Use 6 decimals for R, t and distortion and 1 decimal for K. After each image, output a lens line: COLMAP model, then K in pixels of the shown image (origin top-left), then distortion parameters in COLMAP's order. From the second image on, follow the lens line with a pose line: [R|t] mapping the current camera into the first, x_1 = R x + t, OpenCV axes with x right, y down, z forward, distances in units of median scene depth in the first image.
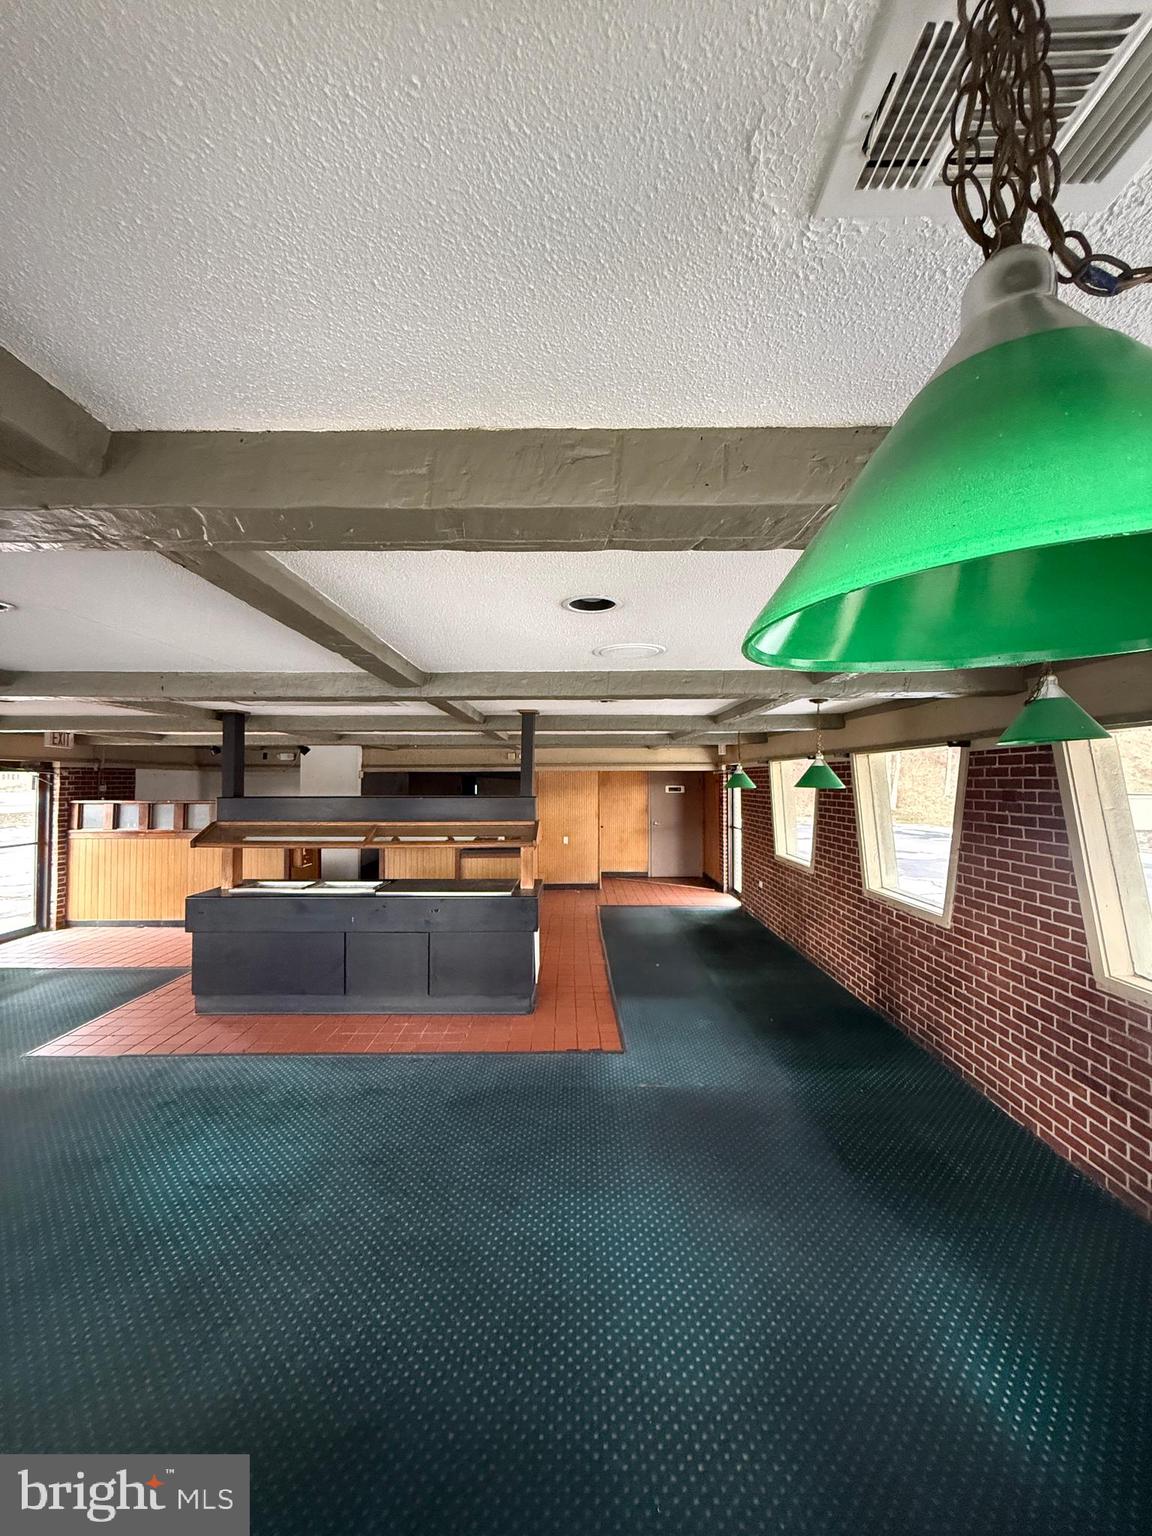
lens RADIAL K [[623.2, 0, 570.6], [0, 623.2, 769.4], [0, 0, 1]] dist [0.001115, 0.000133]
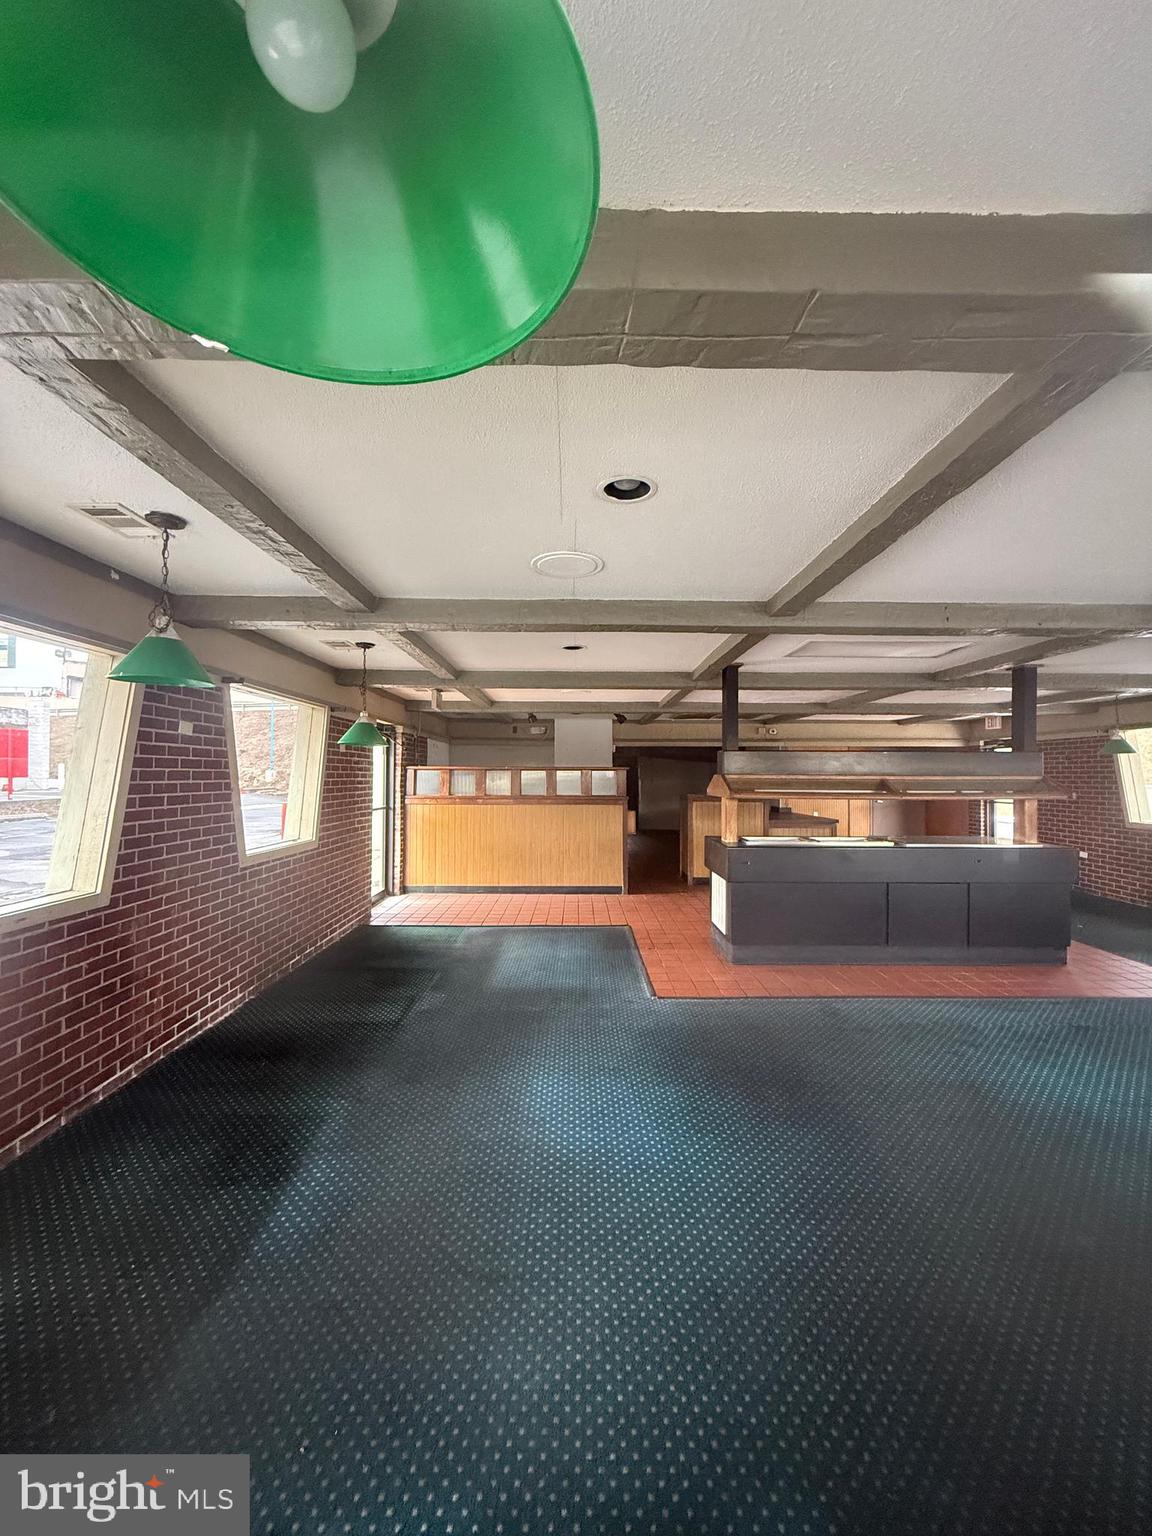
lens RADIAL K [[623.2, 0, 576.9], [0, 623.2, 769.1], [0, 0, 1]] dist [0.001115, 0.000133]
pose [[0.999972, 0.005453, 0.005082, -0.547942], [-0.005488, 0.999962, 0.006838, 0.047525], [-0.005044, -0.006865, 0.999964, 0.002835]]
